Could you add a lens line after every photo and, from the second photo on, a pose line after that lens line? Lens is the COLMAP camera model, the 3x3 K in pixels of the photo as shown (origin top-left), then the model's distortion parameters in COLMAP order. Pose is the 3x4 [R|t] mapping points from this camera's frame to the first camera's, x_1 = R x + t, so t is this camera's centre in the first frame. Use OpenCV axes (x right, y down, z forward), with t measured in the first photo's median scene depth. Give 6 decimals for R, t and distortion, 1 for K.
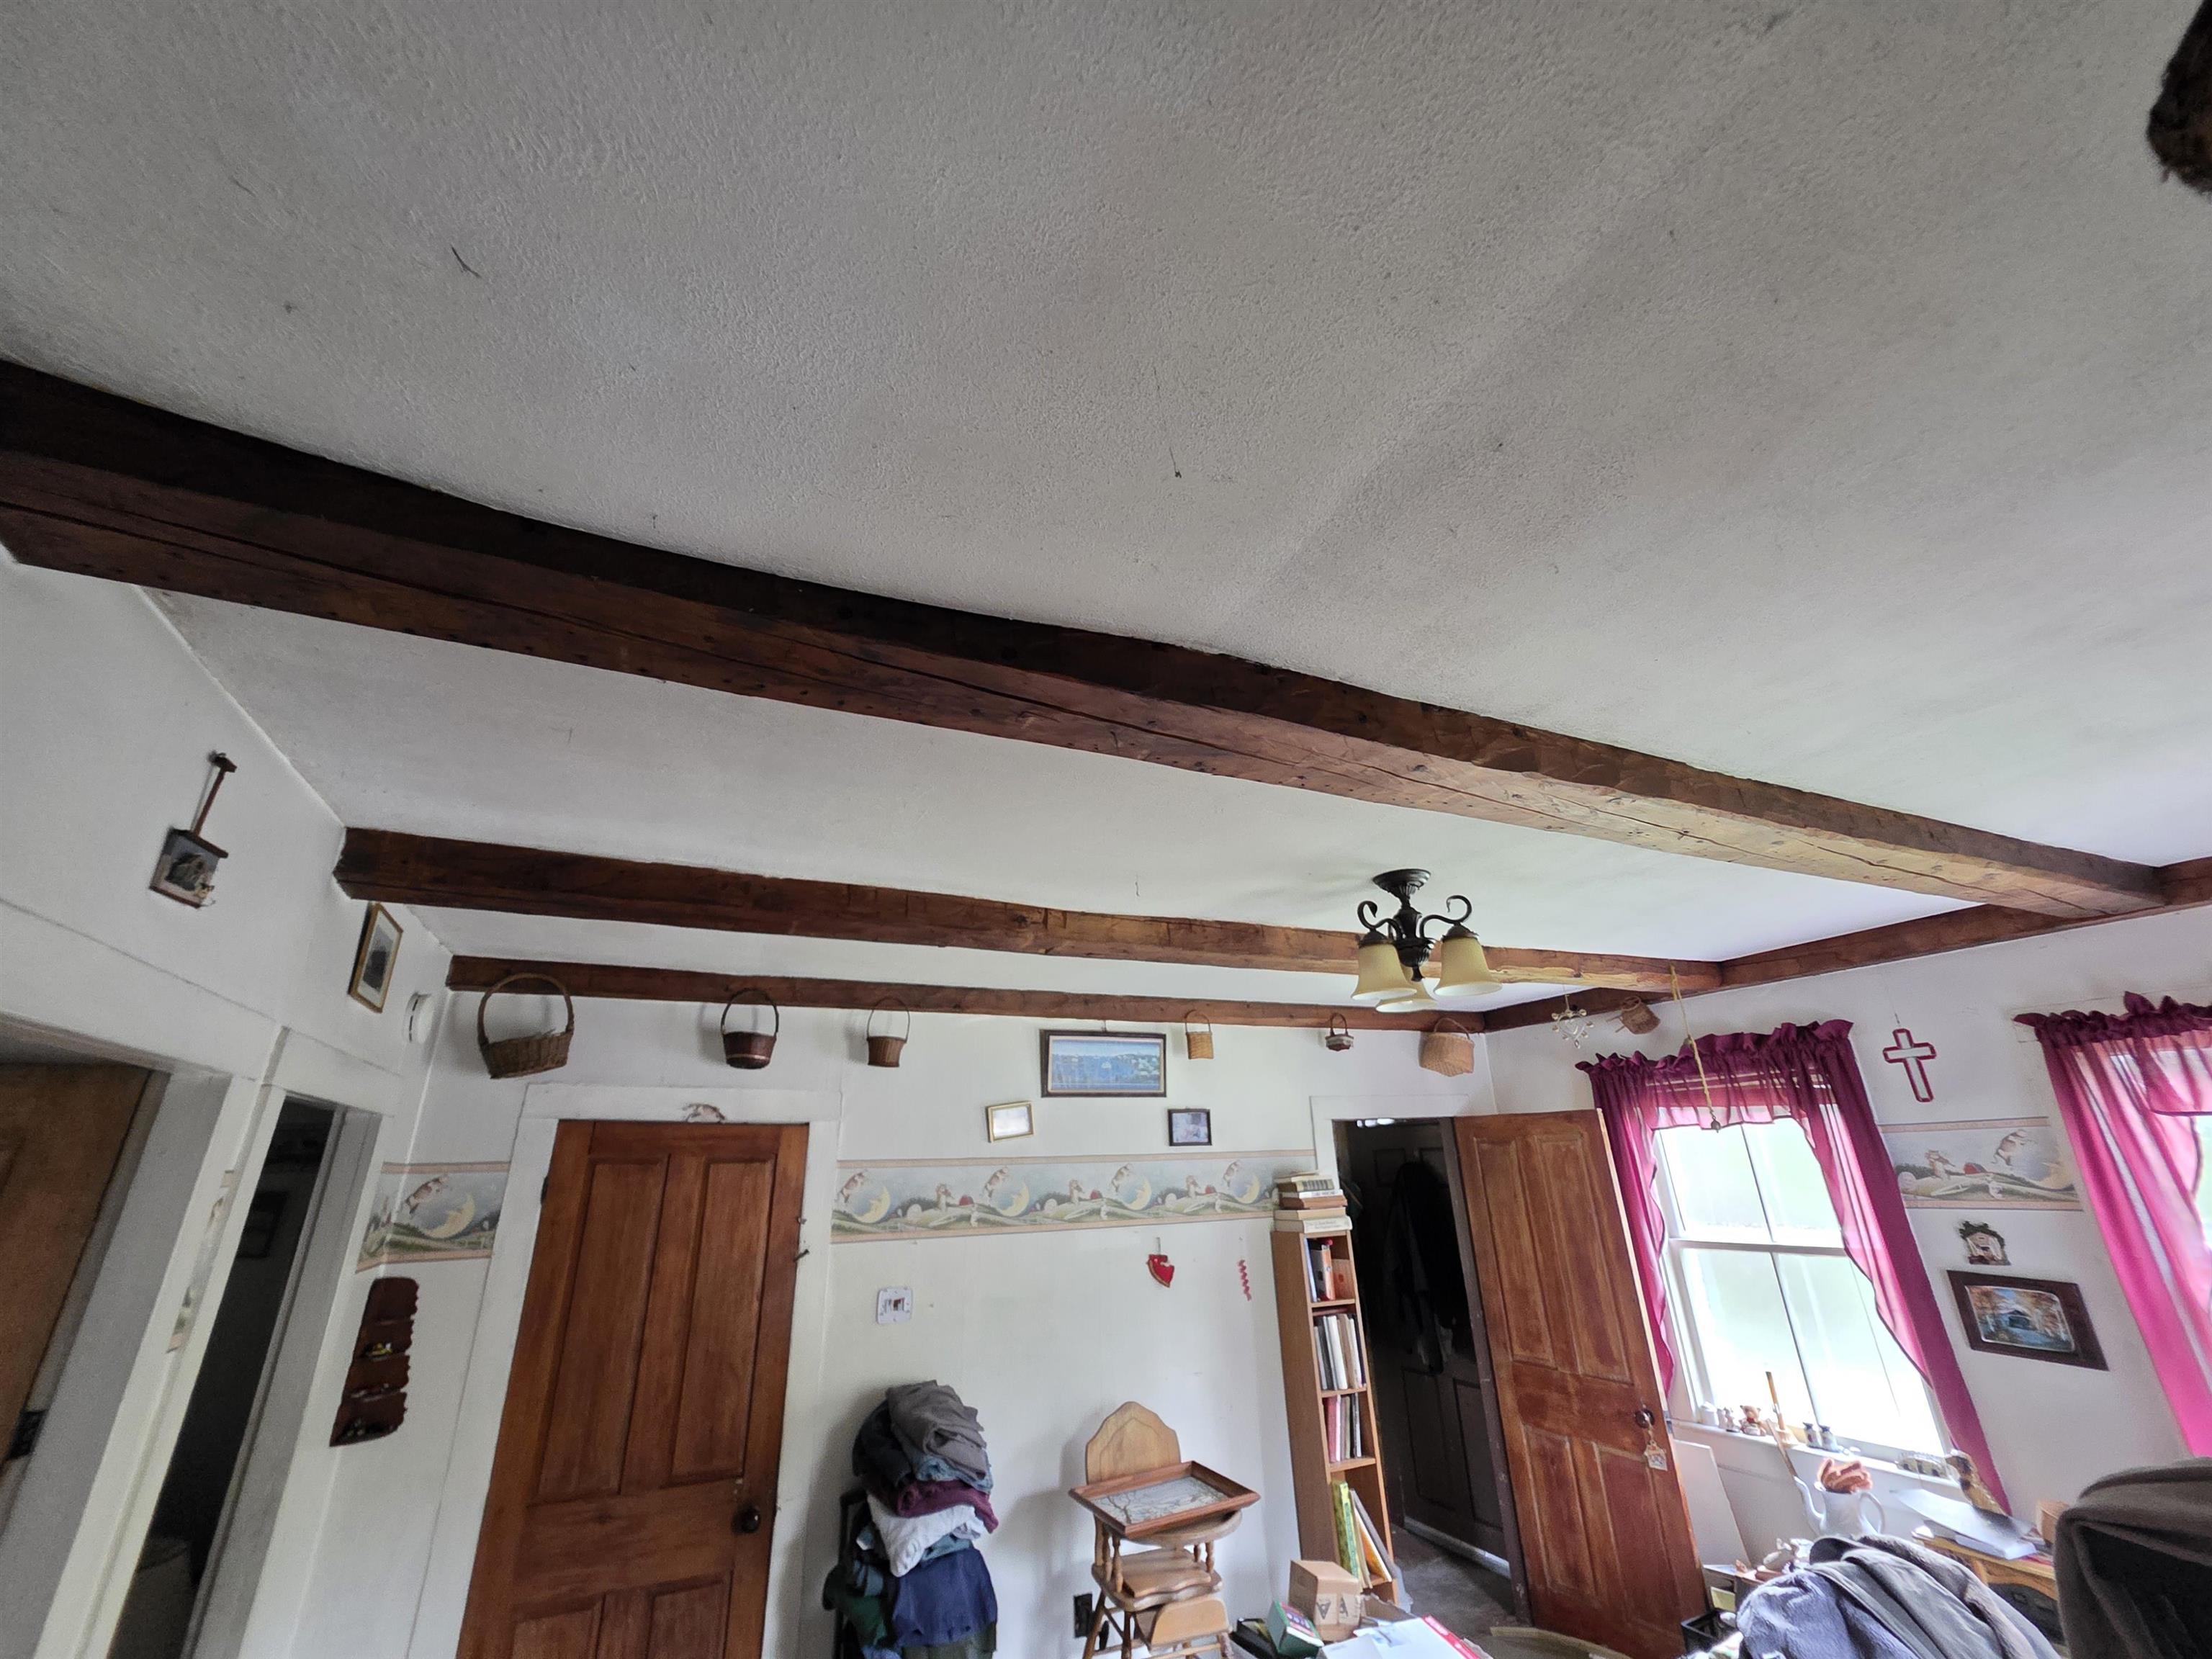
lens RADIAL K [[883.2, 0, 1108.9], [0, 883.2, 819.6], [0, 0, 1]] dist [0.001754, 0.000282]
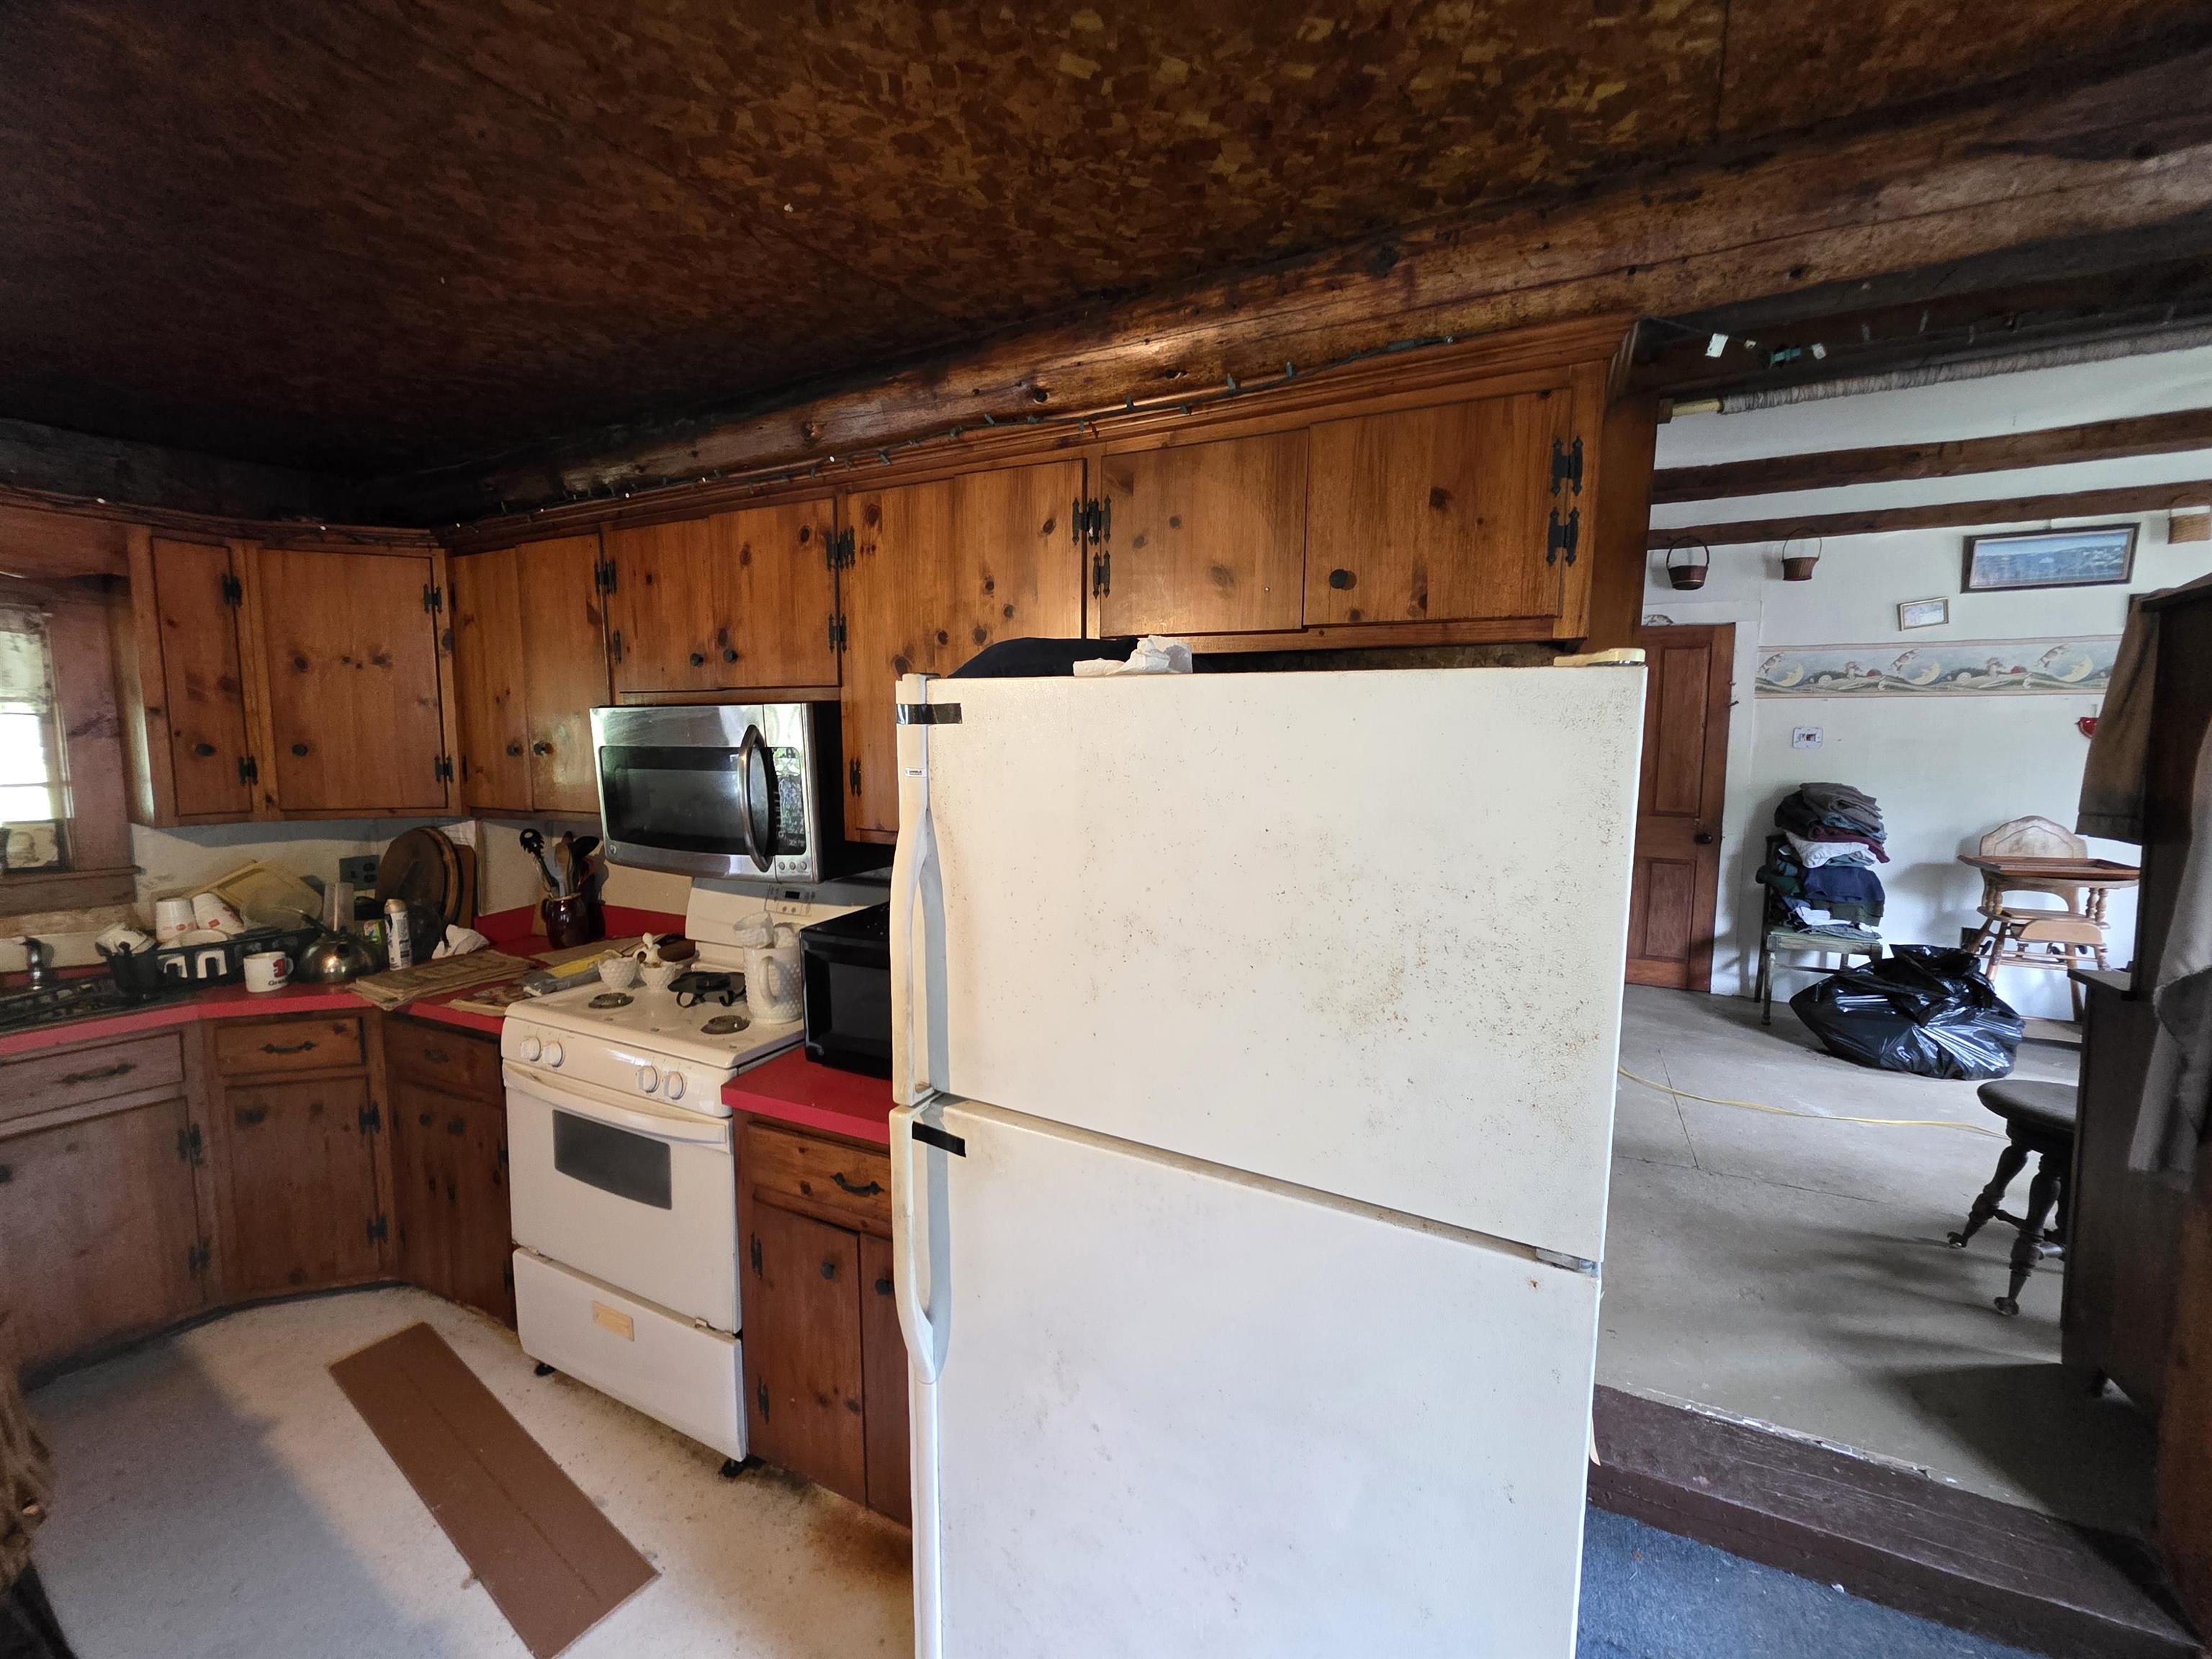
lens RADIAL K [[883.2, 0, 1102.8], [0, 883.2, 821.7], [0, 0, 1]] dist [0.001754, 0.000282]
pose [[0.618653, 0.103591, -0.778805, 0.199767], [0.267533, 0.904253, 0.332795, -0.135671], [0.738712, -0.414241, 0.531704, -0.732807]]
